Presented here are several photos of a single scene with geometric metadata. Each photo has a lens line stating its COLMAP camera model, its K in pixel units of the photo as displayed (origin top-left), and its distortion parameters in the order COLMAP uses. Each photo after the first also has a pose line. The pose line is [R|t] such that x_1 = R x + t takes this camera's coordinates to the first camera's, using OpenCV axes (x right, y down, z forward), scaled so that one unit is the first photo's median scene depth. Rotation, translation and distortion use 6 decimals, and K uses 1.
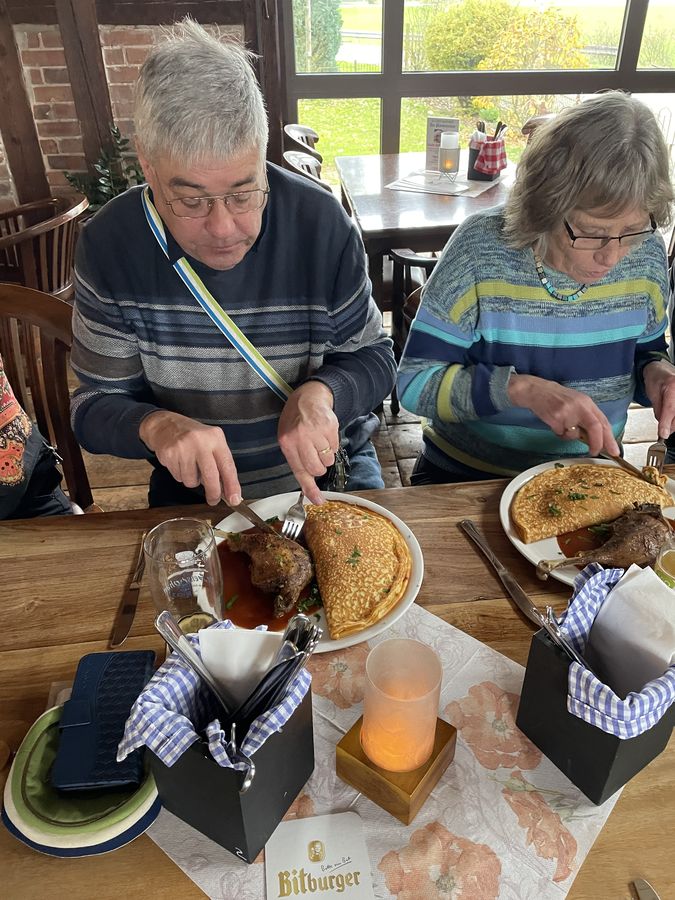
lens RADIAL K [[680.1, 0, 342.4], [0, 680.1, 449.7], [0, 0, 1]] dist [0.048337, -0.074416]
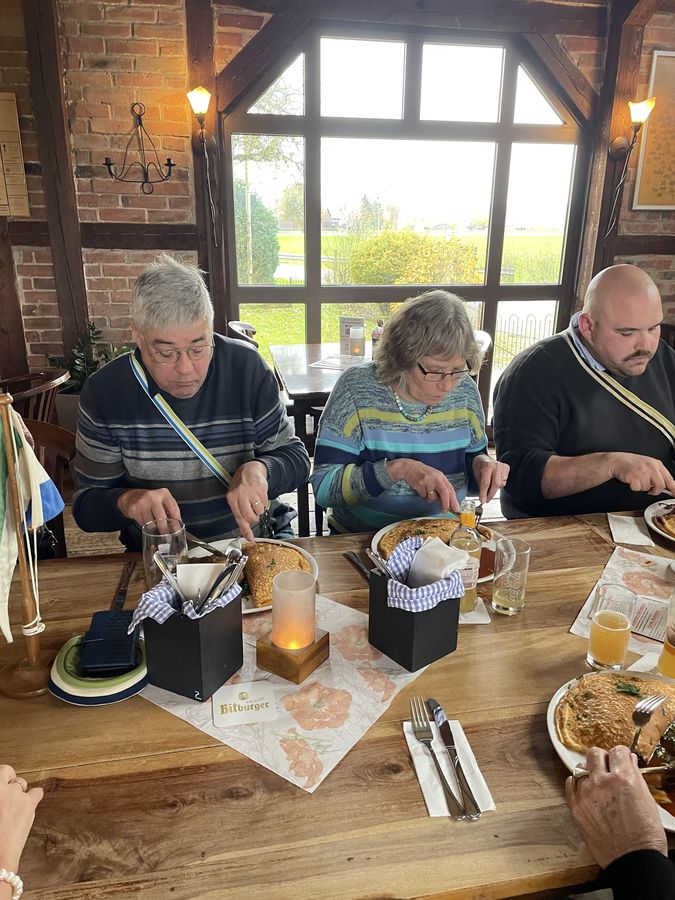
lens RADIAL K [[680.1, 0, 340.7], [0, 680.1, 447.4], [0, 0, 1]] dist [0.048337, -0.074416]
pose [[0.996338, -0.008928, 0.085038, 0.033504], [0.031498, 0.962920, -0.267943, 0.243841], [-0.079492, 0.269641, 0.959674, -0.424808]]
